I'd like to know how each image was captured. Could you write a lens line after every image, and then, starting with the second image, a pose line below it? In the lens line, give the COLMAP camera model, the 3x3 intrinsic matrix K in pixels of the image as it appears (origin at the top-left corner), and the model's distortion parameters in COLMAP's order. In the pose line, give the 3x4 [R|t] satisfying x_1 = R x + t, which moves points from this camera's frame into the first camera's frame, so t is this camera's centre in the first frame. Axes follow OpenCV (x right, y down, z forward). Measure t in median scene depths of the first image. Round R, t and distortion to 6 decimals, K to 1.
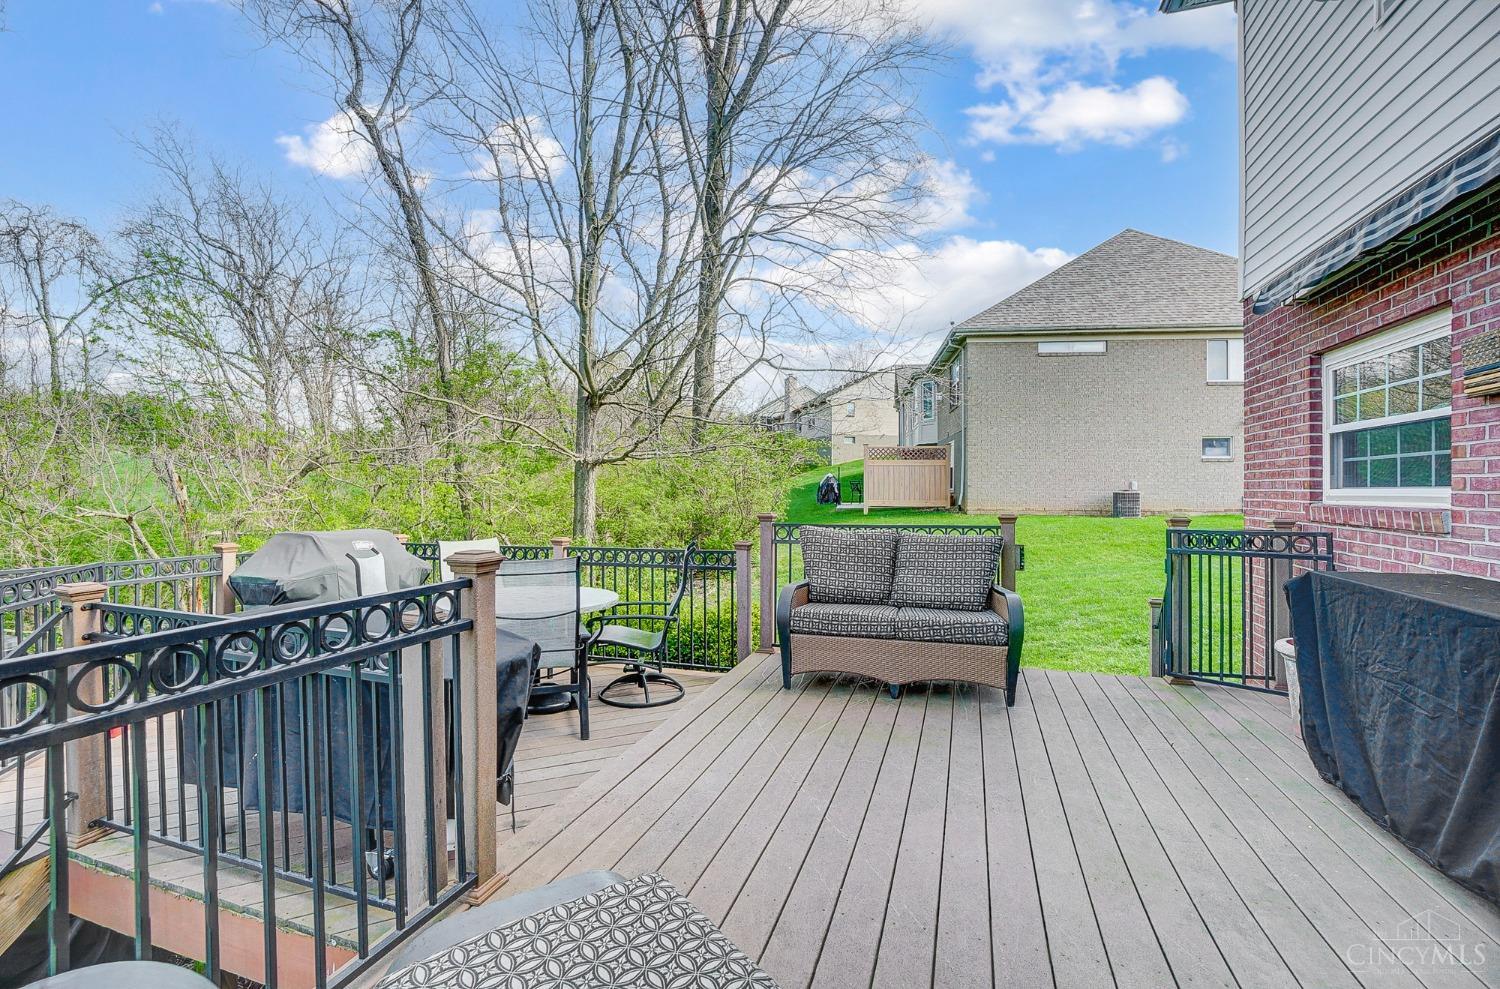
lens RADIAL K [[689.8, 0, 745.7], [0, 689.8, 495.9], [0, 0, 1]] dist [-0.001602, -0.000091]
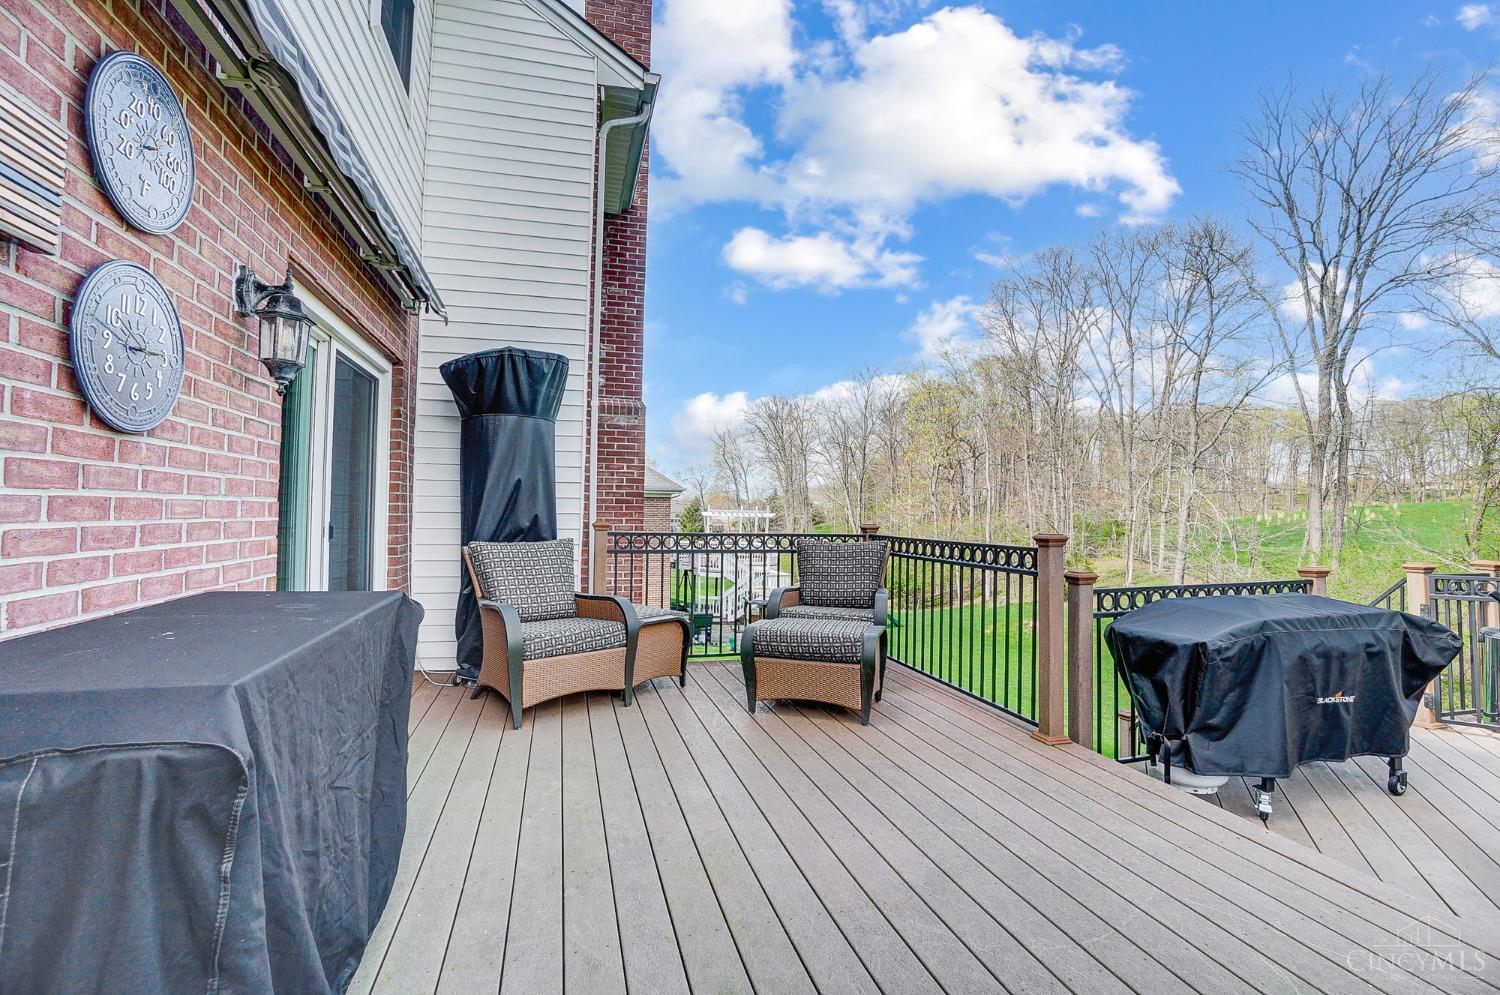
lens RADIAL K [[689.8, 0, 745.3], [0, 689.8, 496.1], [0, 0, 1]] dist [-0.001602, -0.000091]
pose [[-0.836860, -0.017363, -0.547141, 0.955541], [-0.013858, 0.999848, -0.010533, 0.016012], [0.547241, -0.001233, -0.836974, 1.670518]]
